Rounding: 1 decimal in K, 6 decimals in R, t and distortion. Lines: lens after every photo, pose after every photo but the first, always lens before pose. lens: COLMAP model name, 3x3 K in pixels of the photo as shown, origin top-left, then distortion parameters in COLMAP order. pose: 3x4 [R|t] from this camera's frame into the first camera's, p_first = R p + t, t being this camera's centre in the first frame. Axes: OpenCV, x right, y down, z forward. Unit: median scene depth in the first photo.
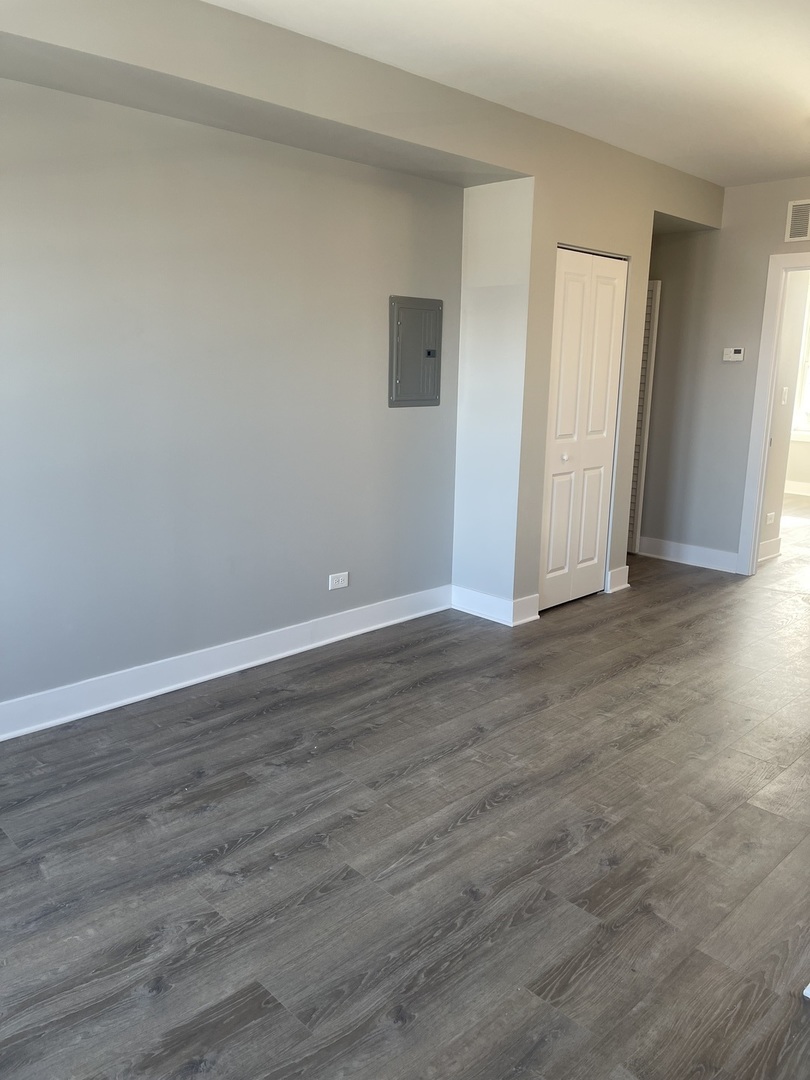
lens RADIAL K [[813.7, 0, 404.7], [0, 813.7, 531.2], [0, 0, 1]] dist [0.059290, -0.085716]
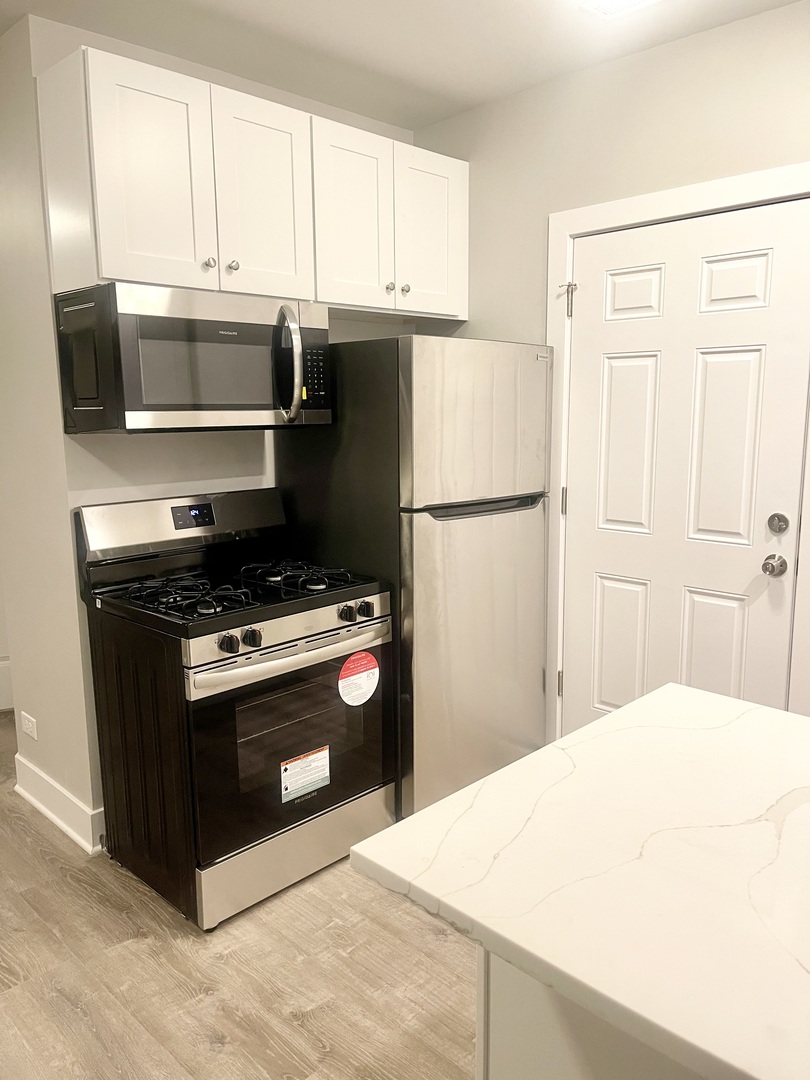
lens RADIAL K [[813.7, 0, 415.0], [0, 813.7, 537.9], [0, 0, 1]] dist [0.059290, -0.085716]
pose [[-0.028192, -0.184774, 0.982377, -0.535361], [0.214457, 0.958765, 0.186488, -0.068324], [-0.976327, 0.215935, 0.012597, 0.209392]]
